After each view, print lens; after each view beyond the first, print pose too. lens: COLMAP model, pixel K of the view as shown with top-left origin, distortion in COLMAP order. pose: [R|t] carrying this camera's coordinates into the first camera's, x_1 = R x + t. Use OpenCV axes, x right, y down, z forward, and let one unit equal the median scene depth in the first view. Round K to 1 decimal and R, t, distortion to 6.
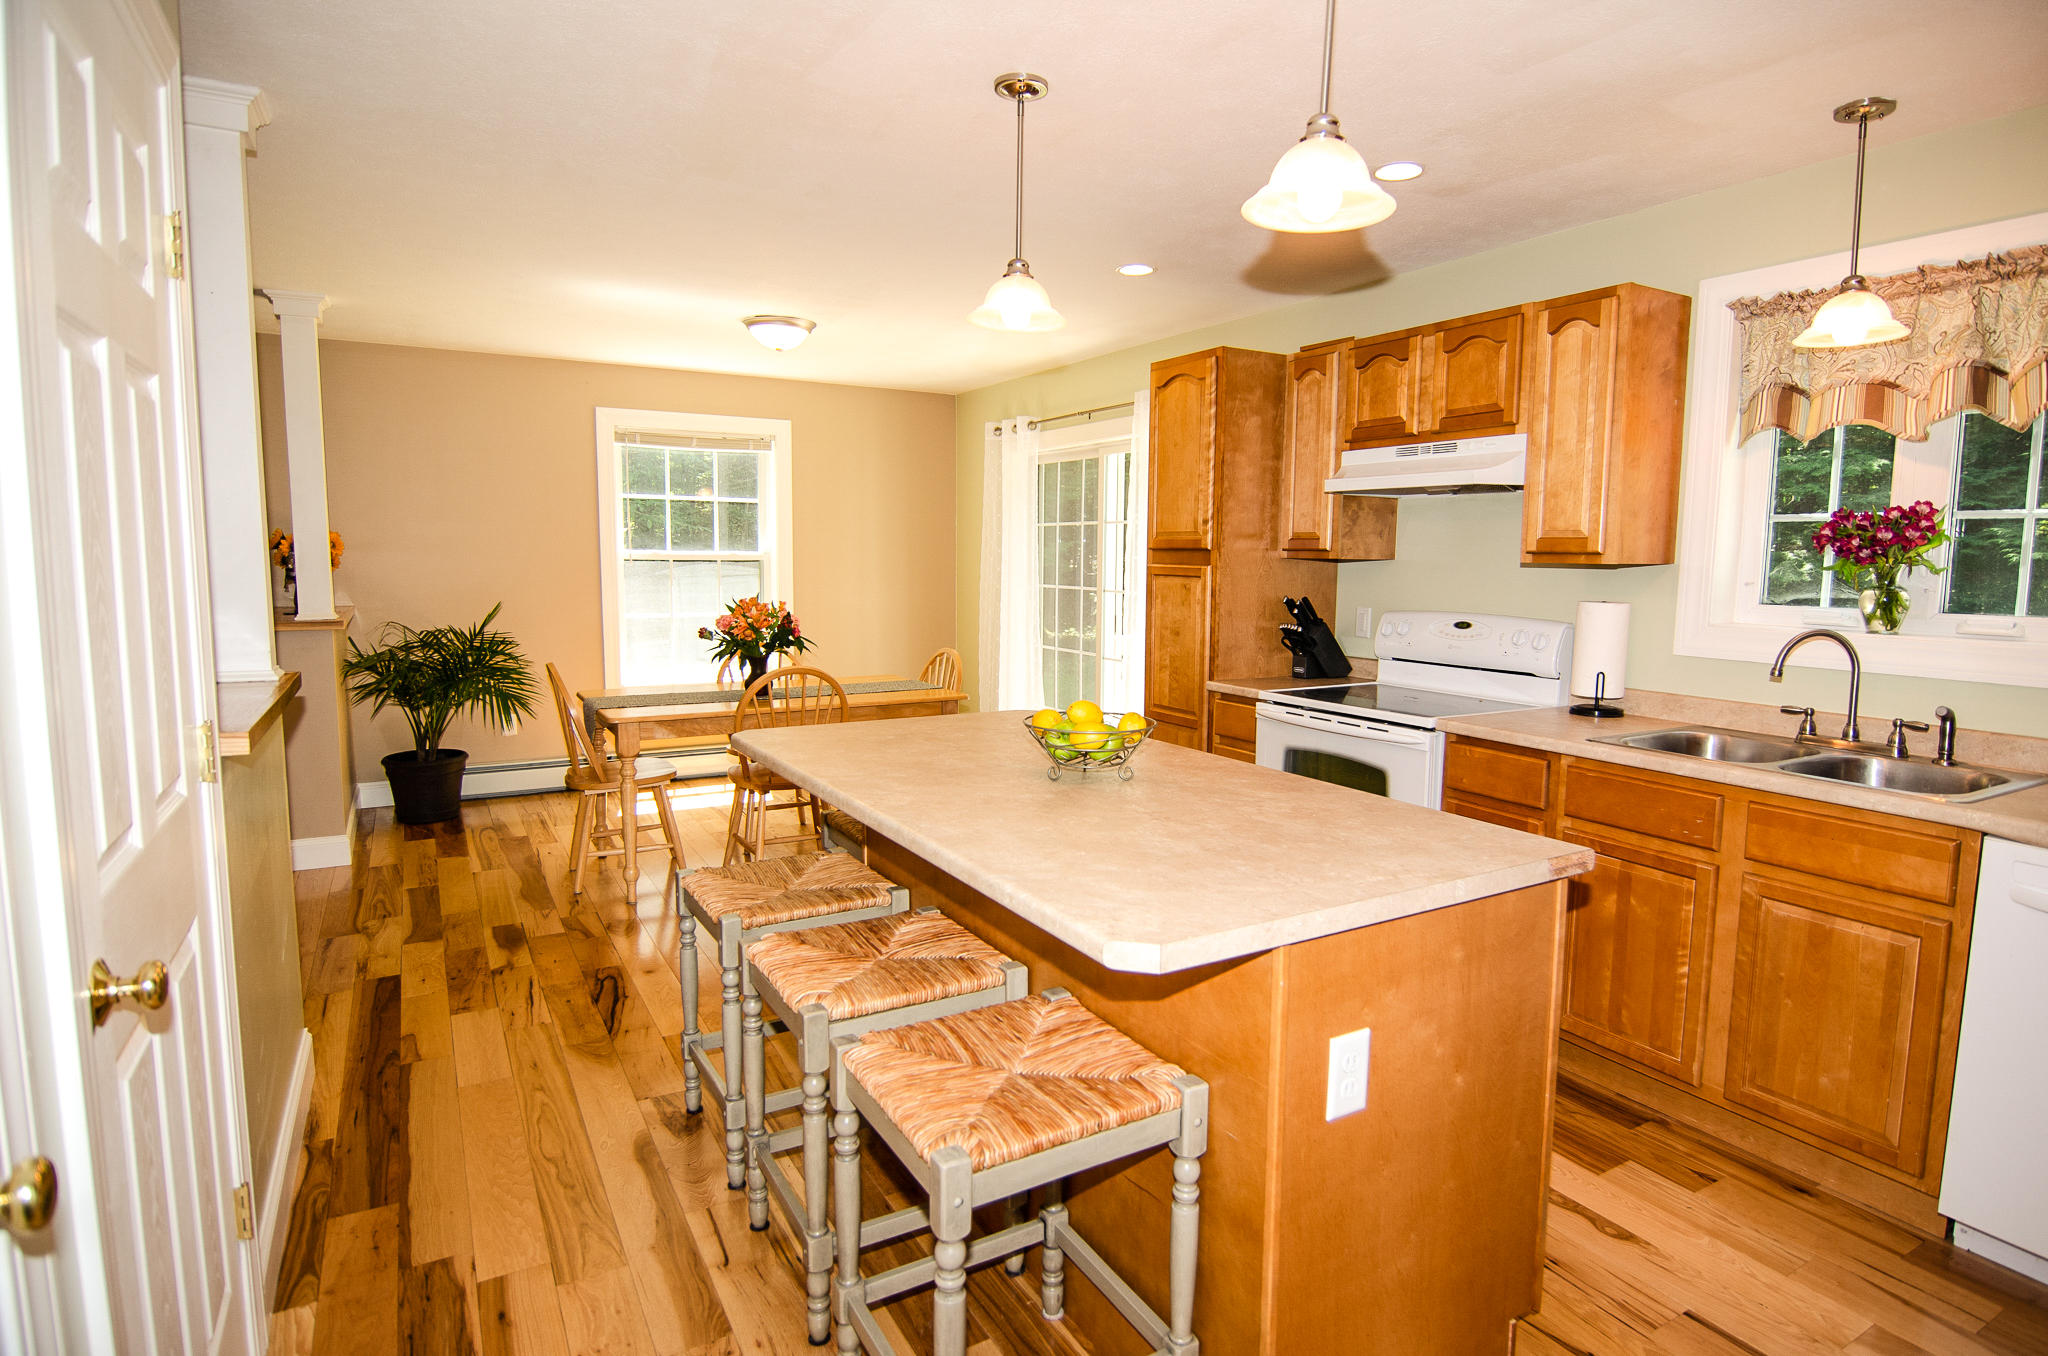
lens RADIAL K [[1101.2, 0, 1068.2], [0, 1101.2, 672.5], [0, 0, 1]] dist [-0.011869, -0.014088]
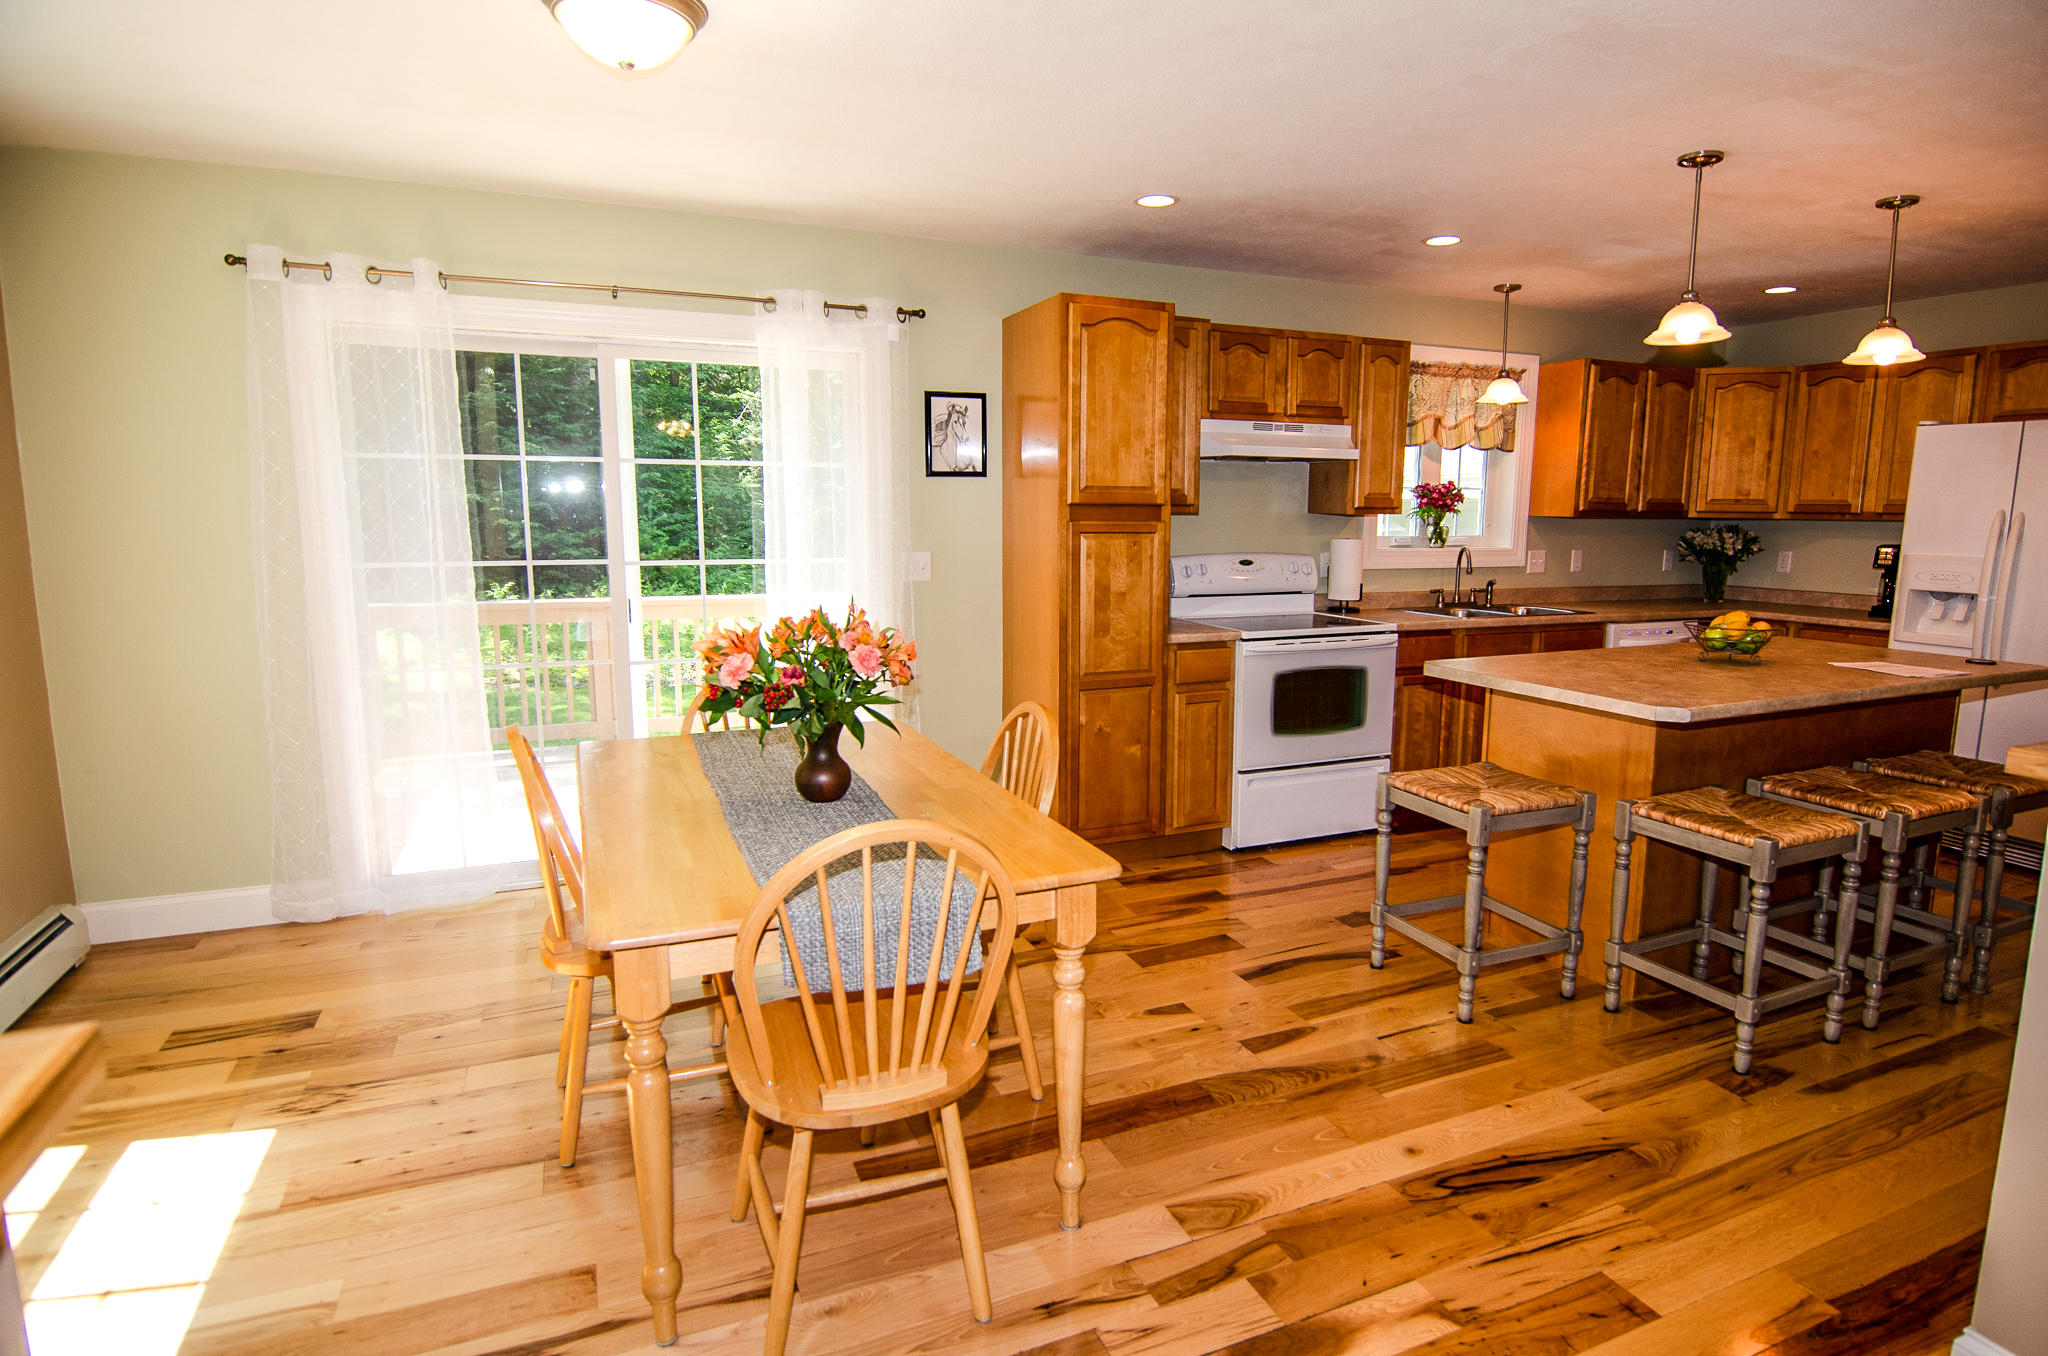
lens RADIAL K [[1101.2, 0, 1068.2], [0, 1101.2, 672.5], [0, 0, 1]] dist [-0.011869, -0.014088]
pose [[0.117685, -0.158044, 0.980394, -0.914172], [0.100224, 0.984104, 0.146611, -0.120317], [-0.987980, 0.081005, 0.131654, 0.986457]]
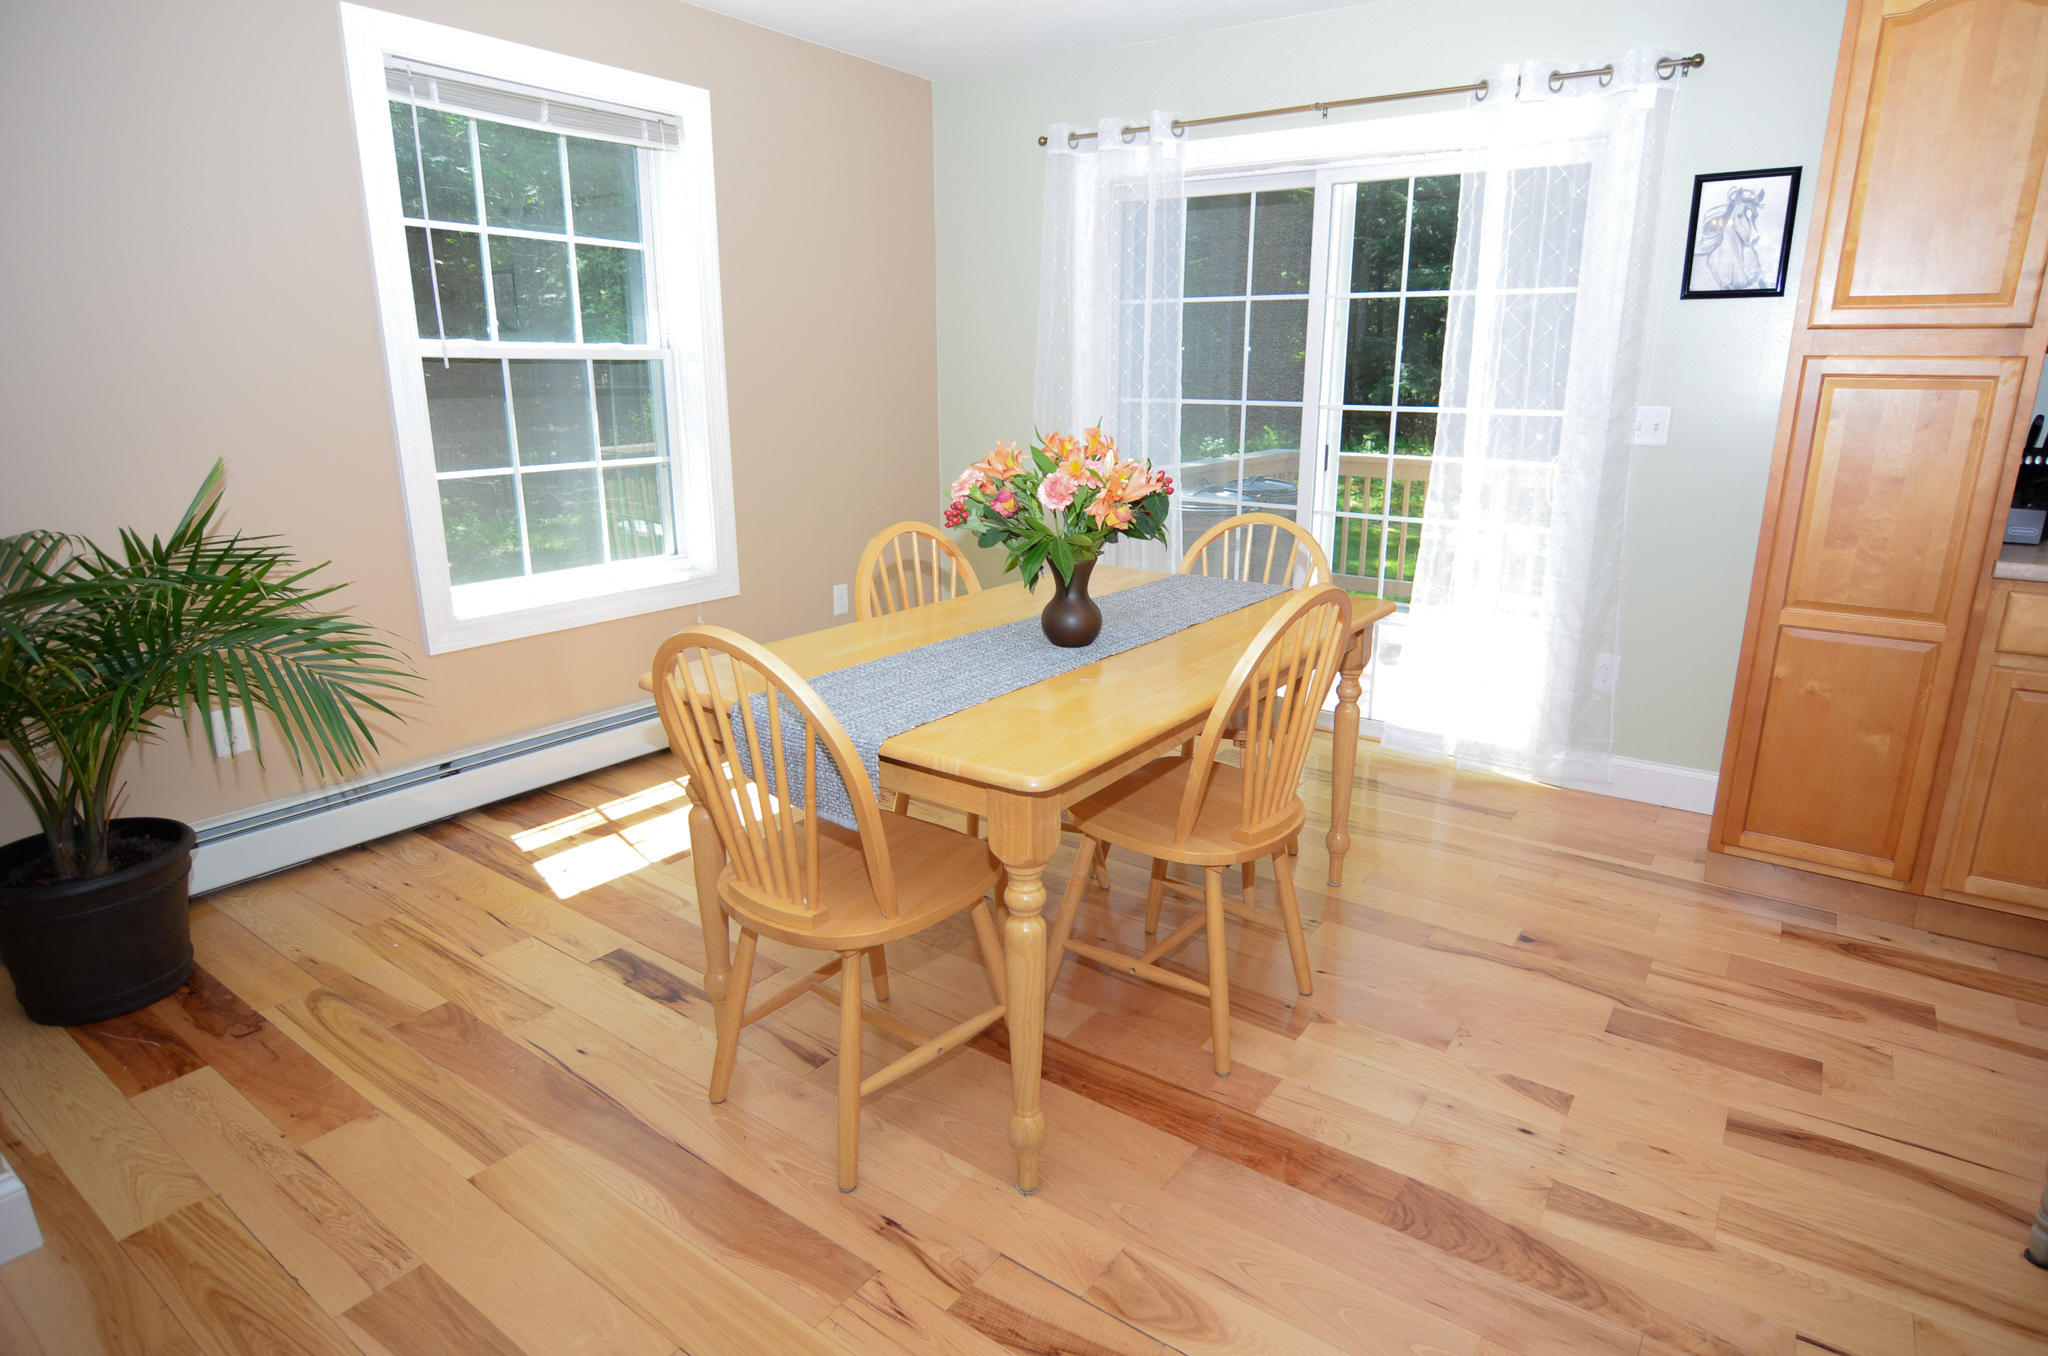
lens RADIAL K [[1101.2, 0, 1068.2], [0, 1101.2, 672.5], [0, 0, 1]] dist [-0.011869, -0.014088]
pose [[0.909605, -0.112027, 0.400085, -0.570023], [0.045971, 0.984187, 0.171065, -0.057254], [-0.412922, -0.137209, 0.900372, 0.696303]]
